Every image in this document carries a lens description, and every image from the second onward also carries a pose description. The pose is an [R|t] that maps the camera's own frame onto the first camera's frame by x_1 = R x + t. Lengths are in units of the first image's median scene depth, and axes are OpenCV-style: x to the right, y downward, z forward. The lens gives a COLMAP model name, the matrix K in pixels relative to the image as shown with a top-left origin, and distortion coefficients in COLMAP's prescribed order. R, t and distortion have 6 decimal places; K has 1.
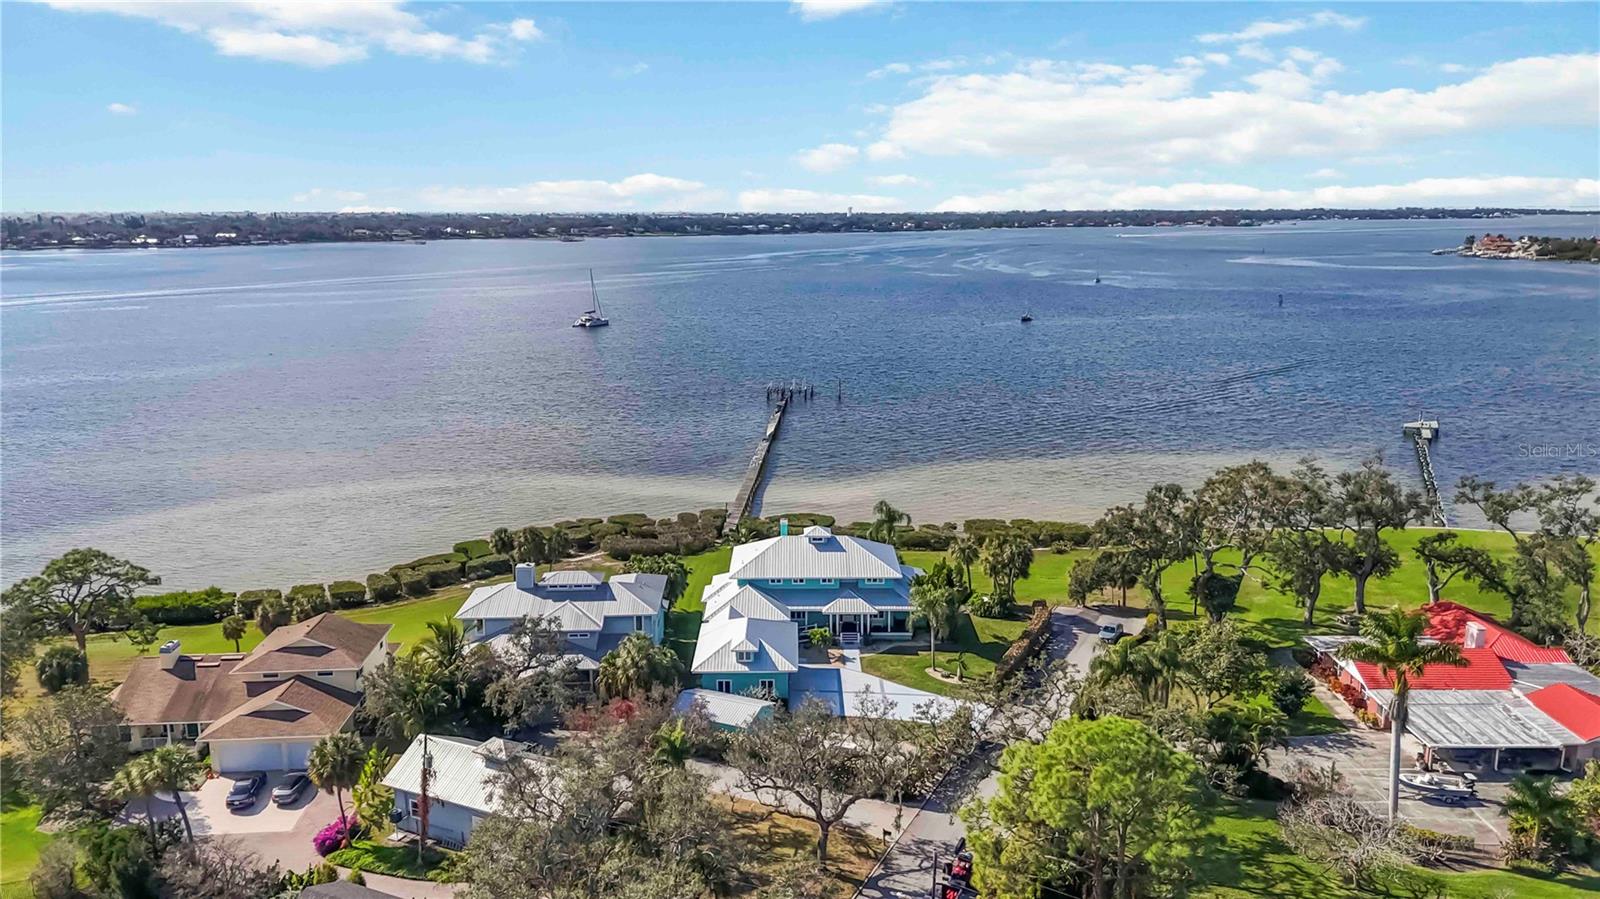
lens RADIAL K [[1175.2, 0, 800.0], [0, 1175.2, 449.5], [0, 0, 1]] dist [0.072132, -0.069464]
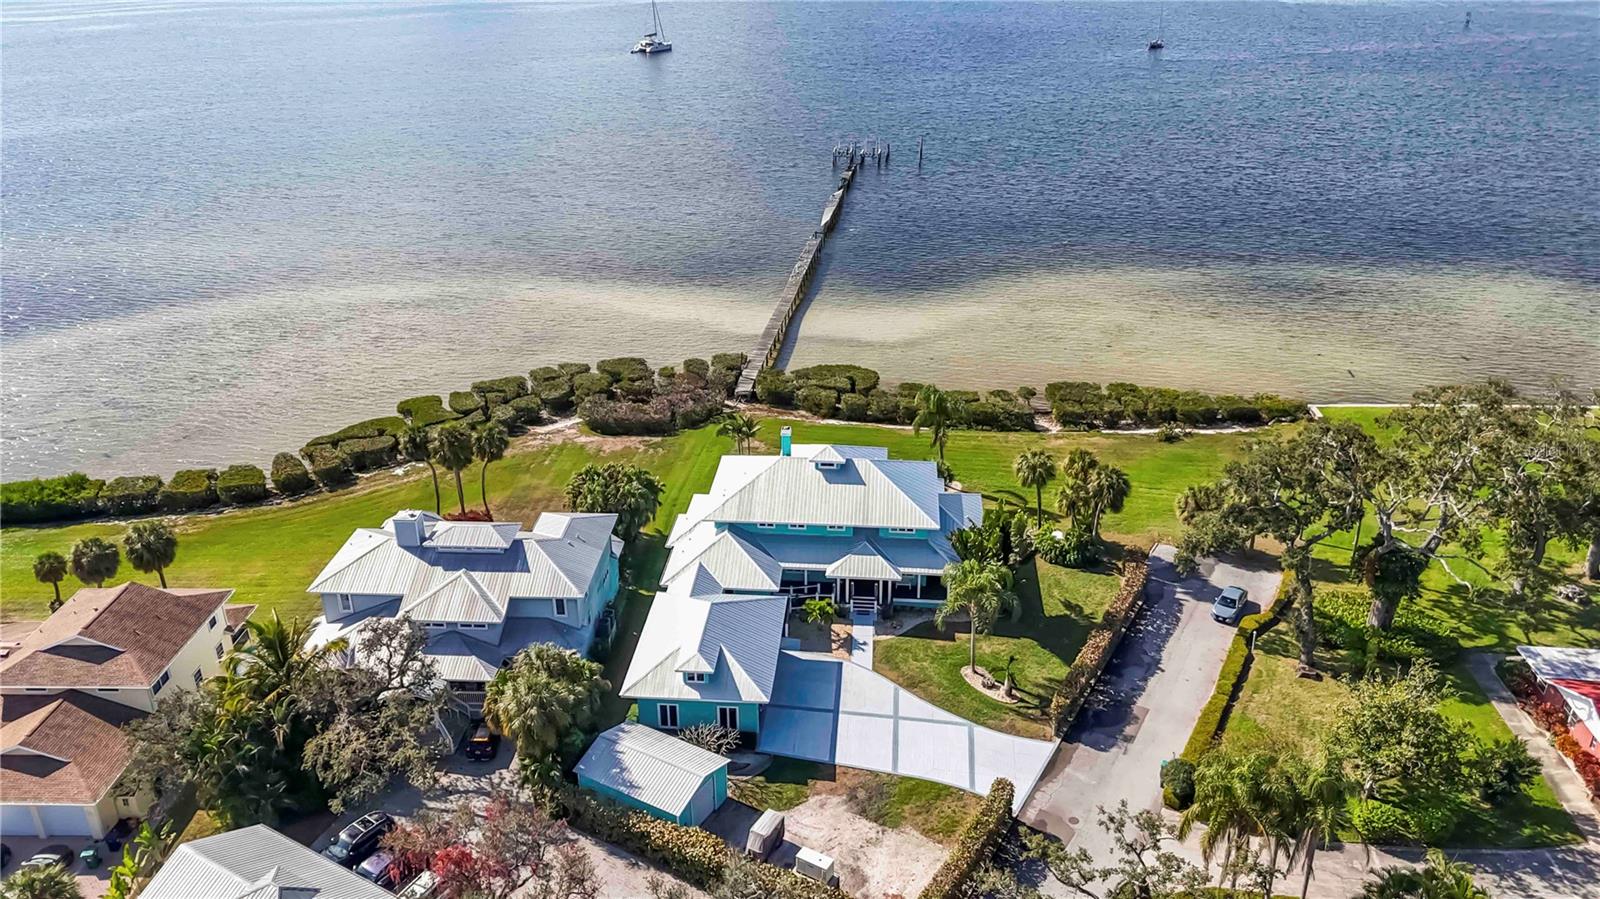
lens RADIAL K [[1175.2, 0, 800.0], [0, 1175.2, 449.5], [0, 0, 1]] dist [0.072132, -0.069464]
pose [[0.996032, 0.036178, -0.081309, 0.056690], [-0.015962, 0.971448, 0.236715, -0.103985], [0.087551, -0.234478, 0.968171, 0.297144]]
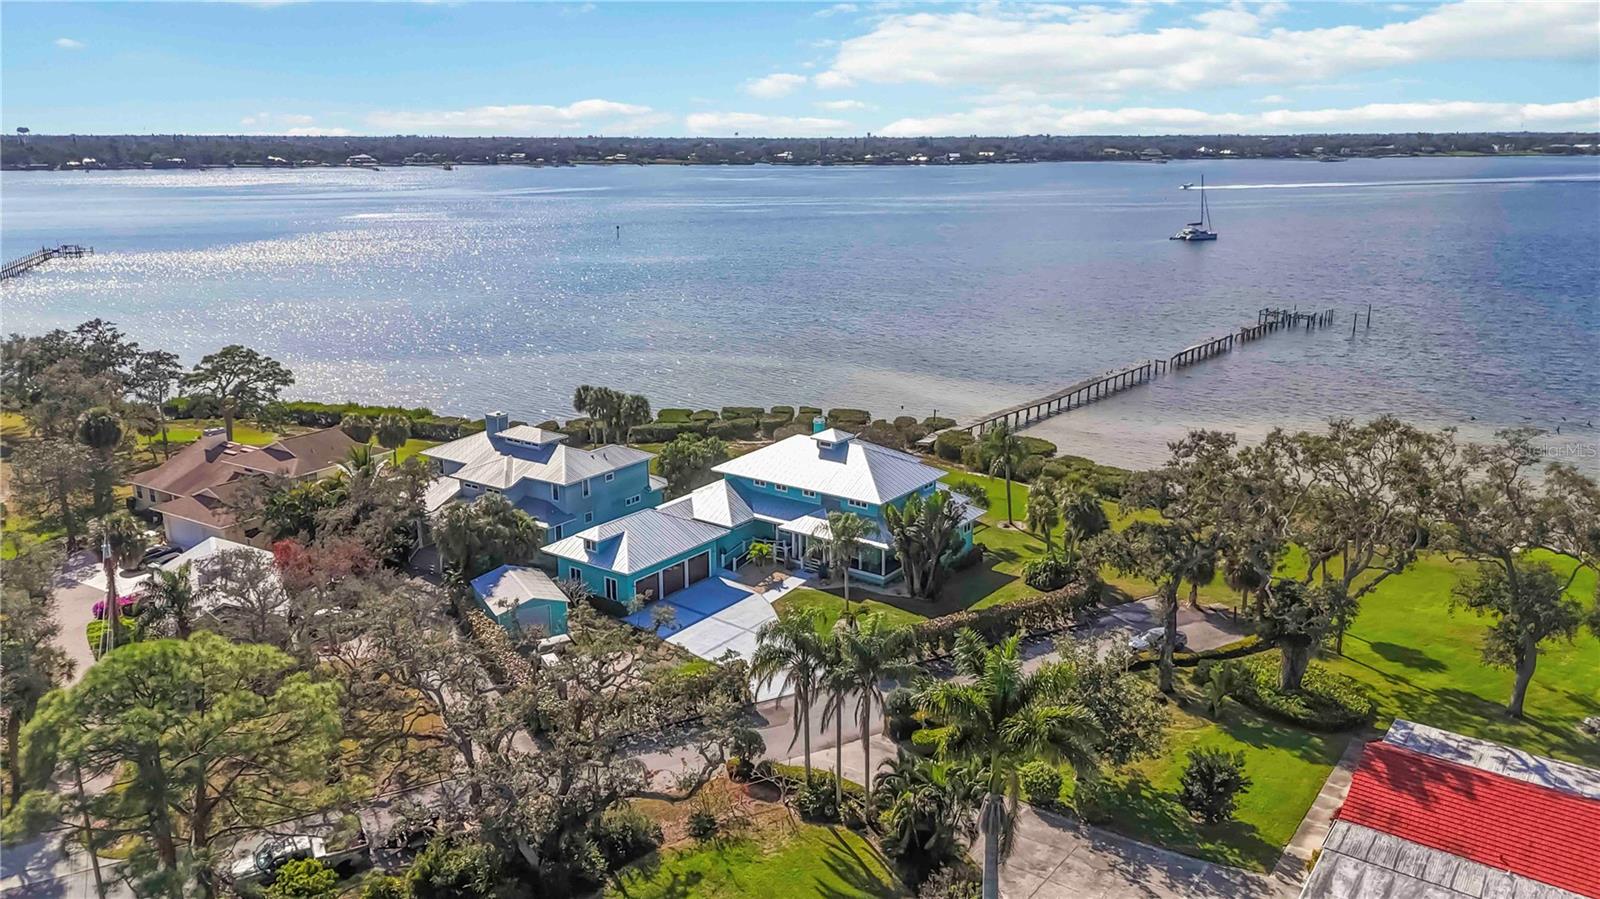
lens RADIAL K [[1175.2, 0, 800.0], [0, 1175.2, 449.5], [0, 0, 1]] dist [0.072132, -0.069464]
pose [[0.803810, 0.154435, -0.574490, 0.471247], [-0.119792, 0.987953, 0.097974, 0.002385], [0.582700, -0.009933, 0.812627, 0.324429]]
